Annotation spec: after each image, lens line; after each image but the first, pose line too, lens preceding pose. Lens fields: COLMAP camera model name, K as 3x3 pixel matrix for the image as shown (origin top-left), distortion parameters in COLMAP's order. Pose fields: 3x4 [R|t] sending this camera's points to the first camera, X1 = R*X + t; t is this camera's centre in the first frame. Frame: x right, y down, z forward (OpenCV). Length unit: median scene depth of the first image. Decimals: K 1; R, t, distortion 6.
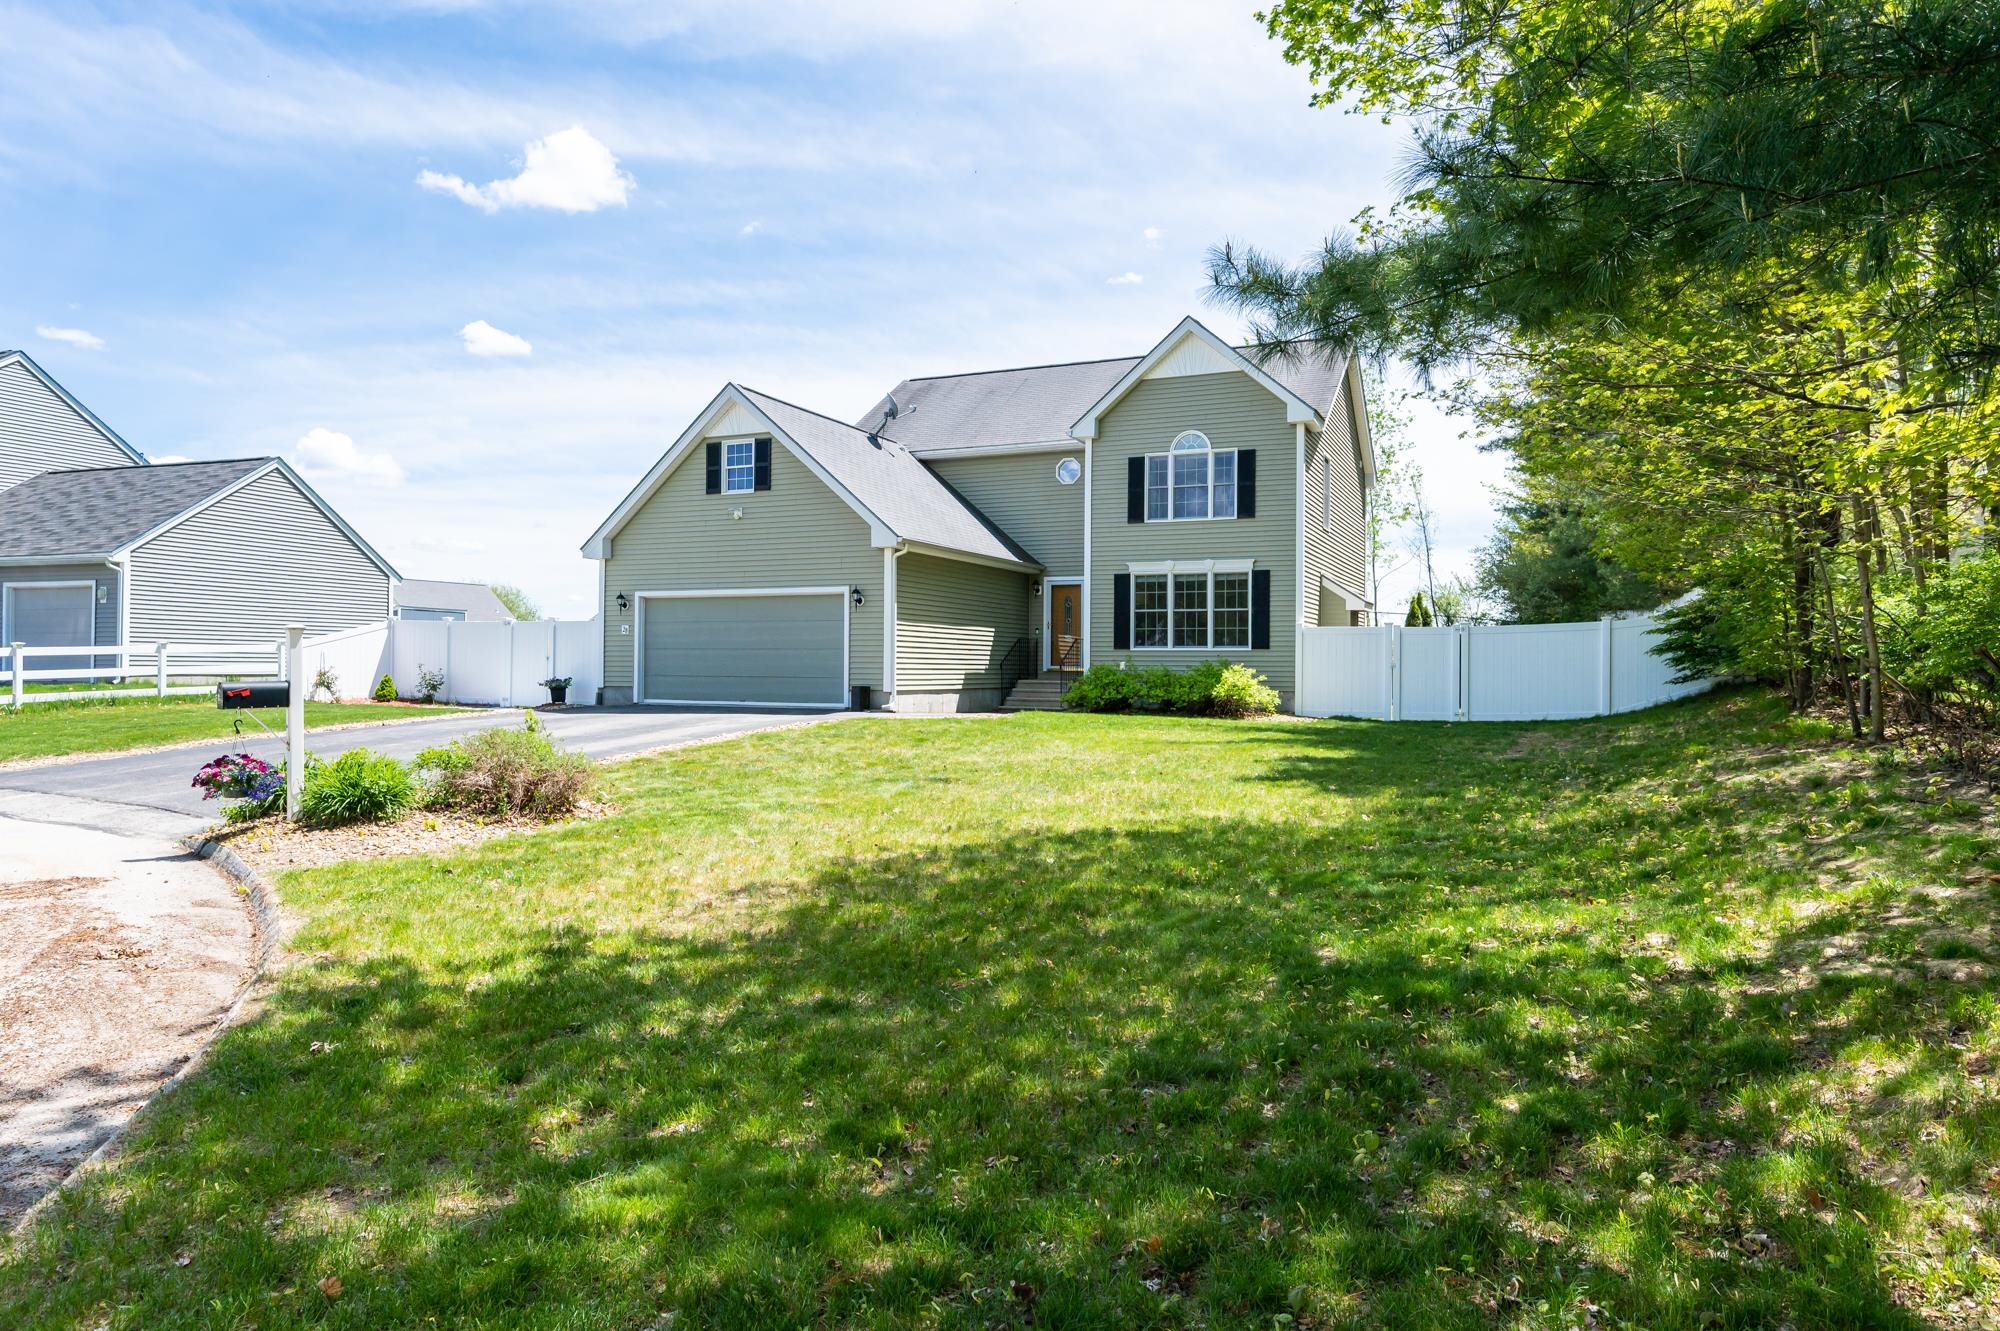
lens RADIAL K [[1212.0, 0, 1000.0], [0, 1212.0, 665.5], [0, 0, 1]] dist [0.029630, 0.000262]
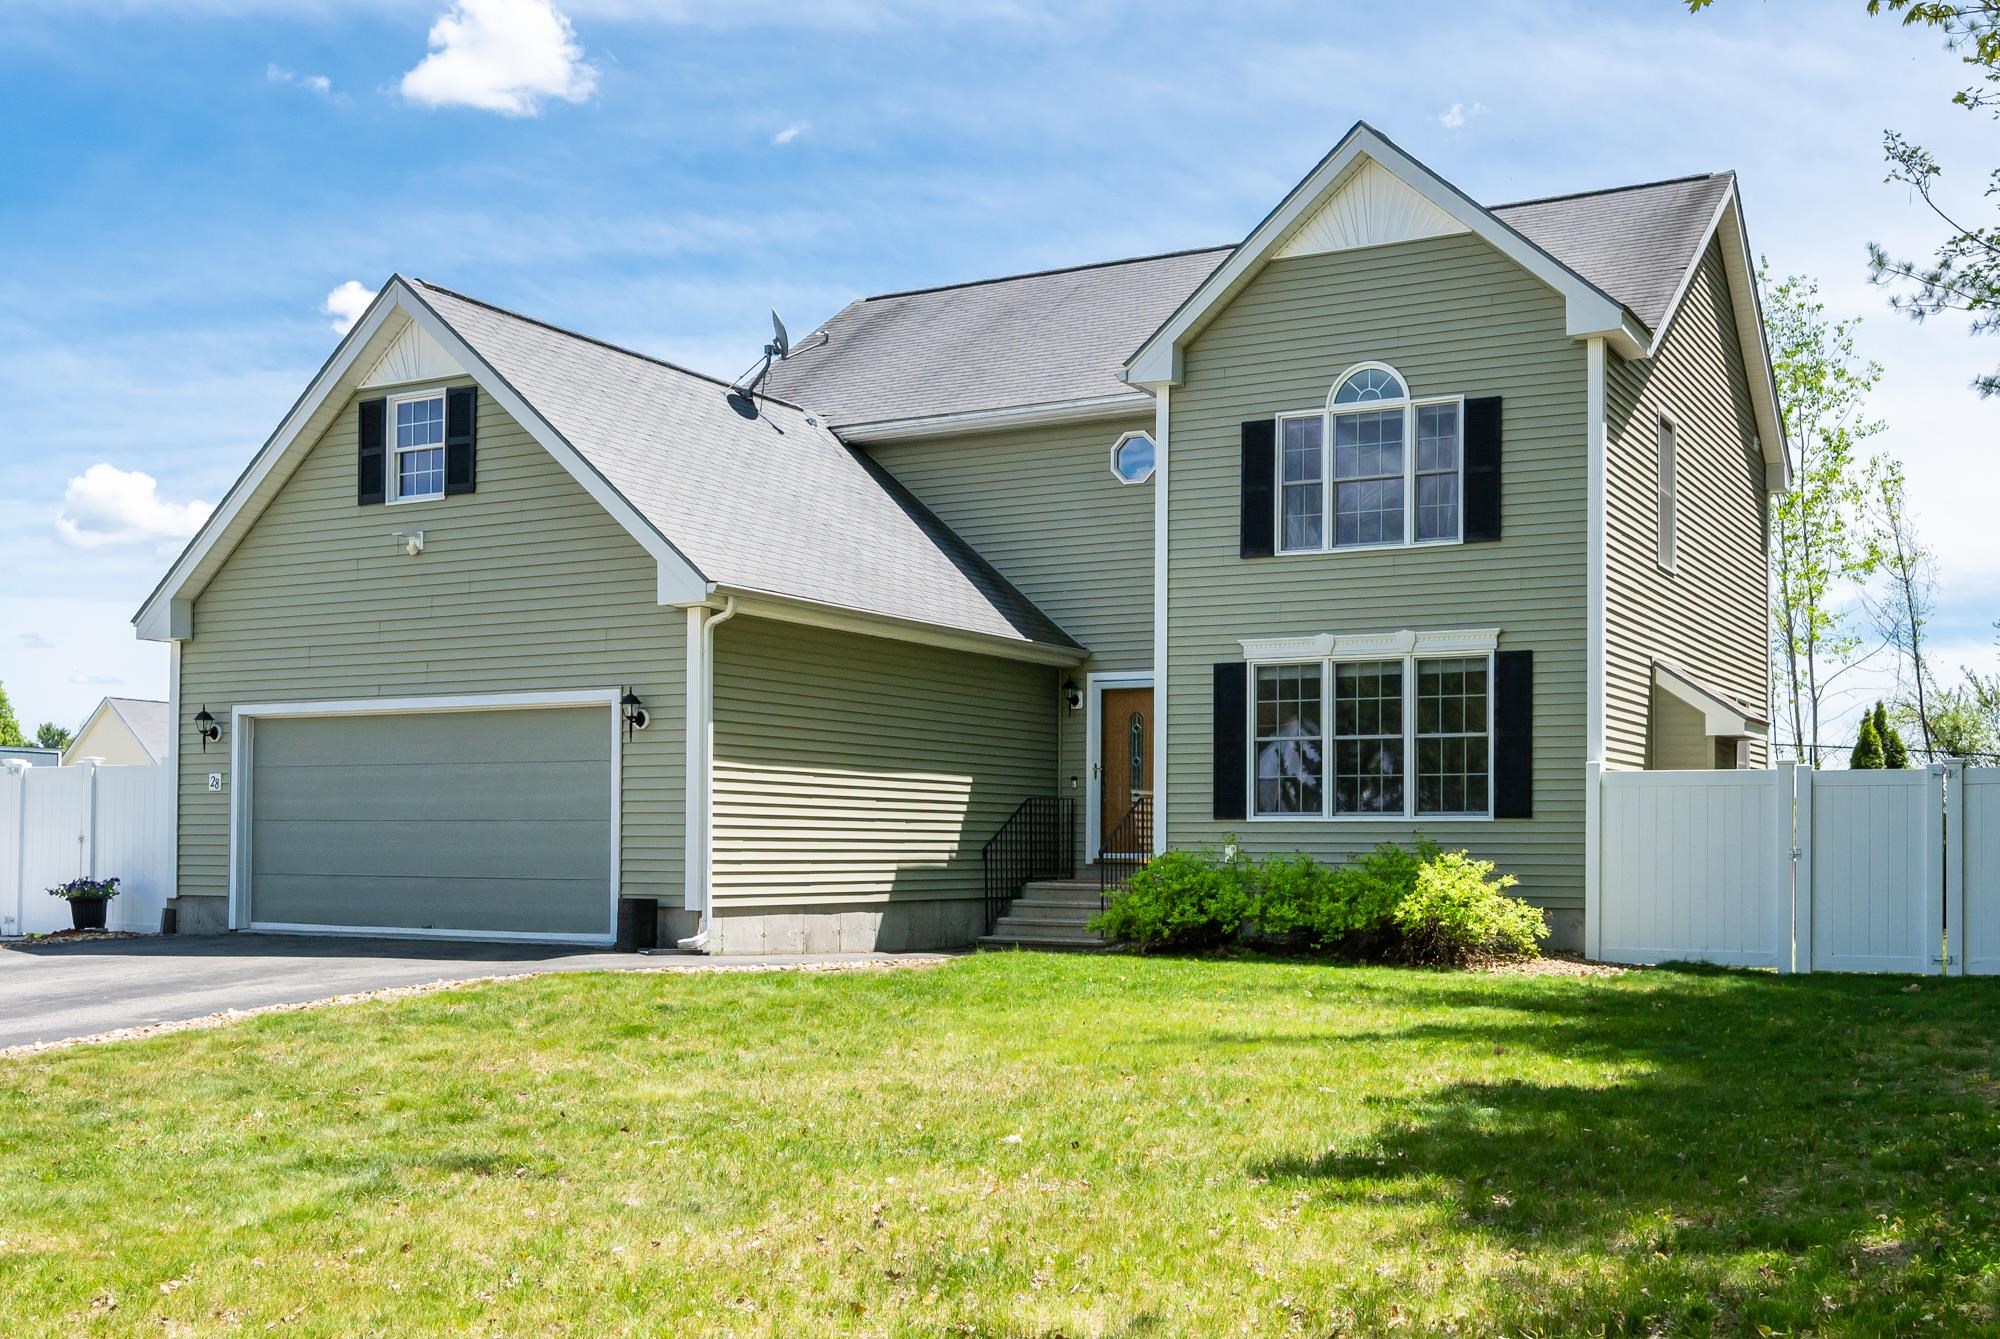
lens RADIAL K [[2089.6, 0, 1003.9], [0, 2089.6, 829.9], [0, 0, 1]] dist [0.005899, -0.016433]
pose [[0.996553, -0.001734, -0.082938, 0.083942], [0.001111, 0.999971, -0.007556, -0.003069], [0.082949, 0.007438, 0.996526, 0.172318]]
